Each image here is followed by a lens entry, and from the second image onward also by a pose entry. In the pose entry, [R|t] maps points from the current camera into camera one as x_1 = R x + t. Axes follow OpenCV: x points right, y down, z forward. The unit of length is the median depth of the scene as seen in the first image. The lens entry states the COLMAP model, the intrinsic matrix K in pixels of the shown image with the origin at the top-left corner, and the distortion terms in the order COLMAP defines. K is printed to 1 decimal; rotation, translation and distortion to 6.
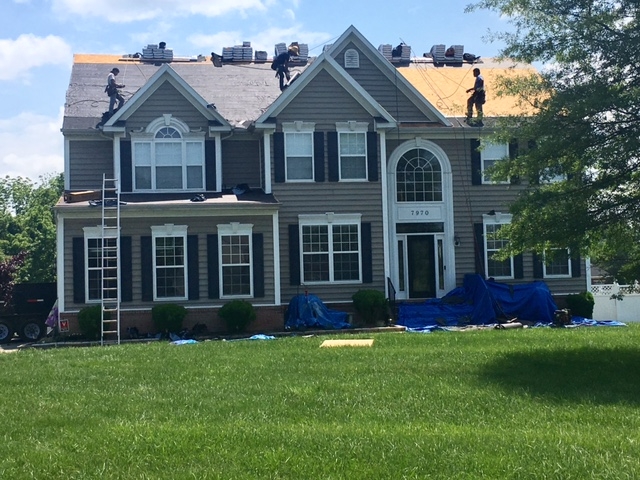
lens RADIAL K [[1018.6, 0, 318.3], [0, 1018.6, 239.4], [0, 0, 1]] dist [0.041323, 0.000000]
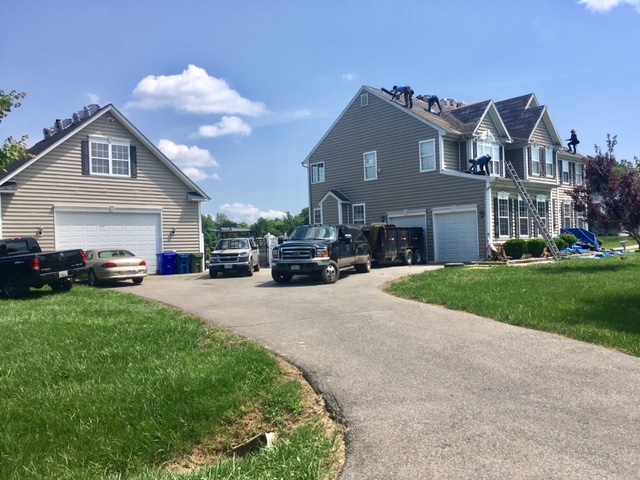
lens RADIAL K [[536.1, 0, 315.8], [0, 536.1, 239.7], [0, 0, 1]] dist [0.067584, -0.023569]
pose [[0.840492, 0.014754, 0.541624, -0.873237], [-0.028507, 0.999449, 0.017011, 0.054073], [-0.541074, -0.029738, 0.840449, 0.388841]]
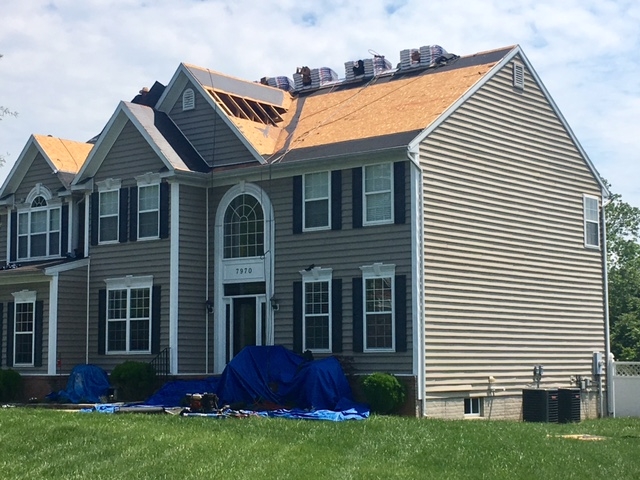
lens RADIAL K [[1202.0, 0, 298.8], [0, 1202.0, 243.0], [0, 0, 1]] dist [0.059111, 0.000000]
pose [[0.645302, -0.047030, -0.762479, 0.930928], [0.020564, 0.998811, -0.044203, -0.004722], [0.763651, 0.012845, 0.645502, 0.419733]]
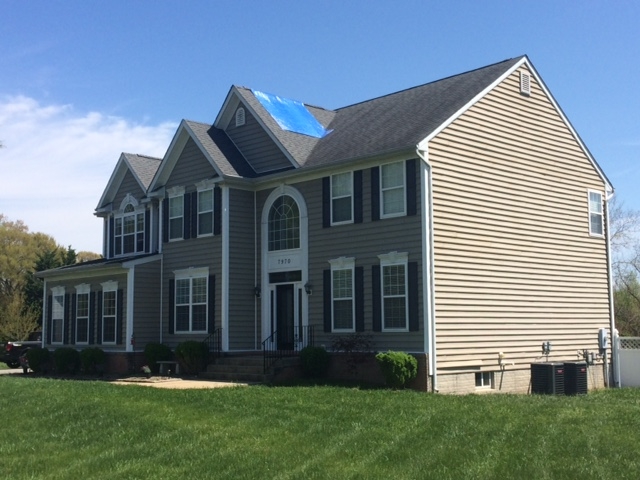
lens RADIAL K [[824.5, 0, 316.0], [0, 824.5, 255.9], [0, 0, 1]] dist [0.097154, 0.000000]
pose [[0.563482, -0.050082, -0.824609, 0.806907], [0.034628, 0.998715, -0.036994, -0.001290], [0.825403, -0.007709, 0.564492, 0.614284]]
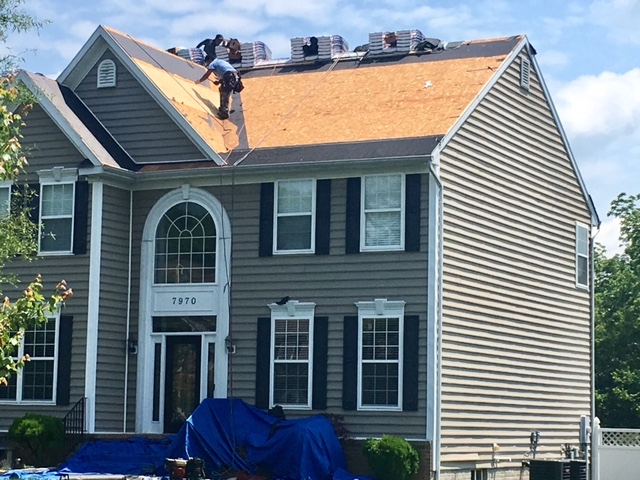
lens RADIAL K [[1639.6, 0, 296.1], [0, 1639.6, 245.4], [0, 0, 1]] dist [0.076727, 0.000000]
pose [[0.797013, -0.019017, -0.603663, 0.830287], [-0.014681, 0.998599, -0.050842, -0.009899], [0.603784, 0.049385, 0.795617, 0.223614]]
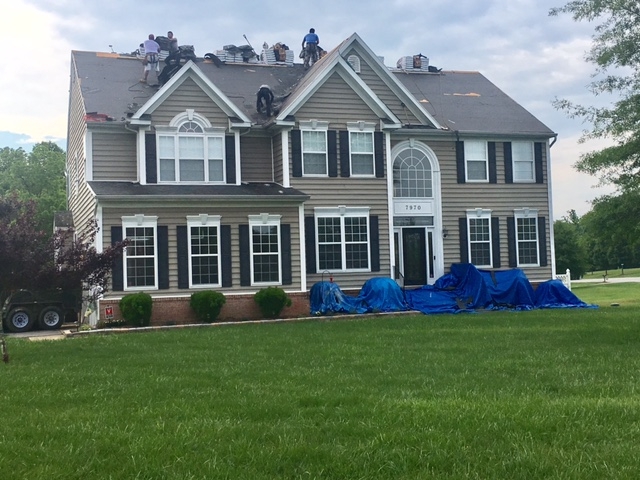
lens RADIAL K [[892.1, 0, 322.4], [0, 892.1, 246.2], [0, 0, 1]] dist [0.063612, 0.000000]
pose [[0.984399, 0.003285, 0.175918, -0.174338], [-0.004336, 0.999975, 0.005595, 0.011131], [-0.175895, -0.006271, 0.984389, 0.075898]]
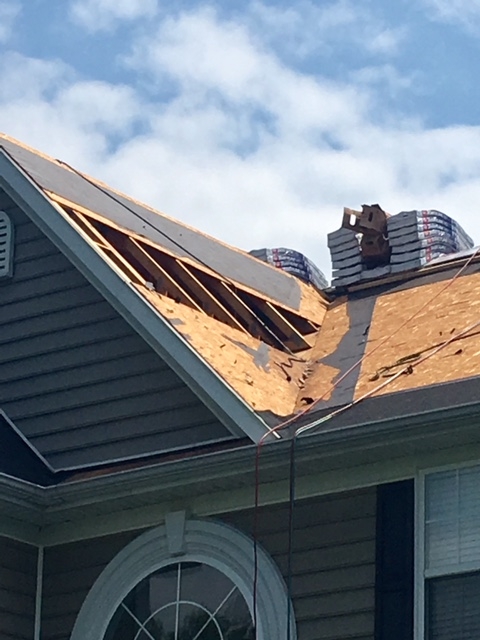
lens RADIAL K [[2524.9, 0, 239.7], [0, 2524.9, 318.7], [0, 0, 1]] dist [0.058186, 0.000000]
pose [[0.667162, -0.201031, -0.717273, 0.548780], [-0.010755, 0.960196, -0.279119, 0.015583], [0.744835, 0.193932, 0.638445, 0.680317]]
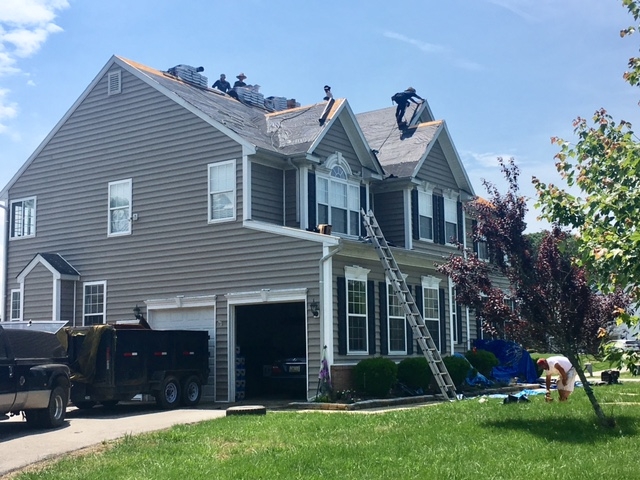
lens RADIAL K [[906.1, 0, 318.9], [0, 906.1, 241.1], [0, 0, 1]] dist [0.067543, 0.000000]
pose [[0.708322, 0.111651, 0.697003, -0.719577], [-0.047771, 0.992730, -0.110477, 0.048506], [-0.704271, 0.044957, 0.708506, 0.433983]]
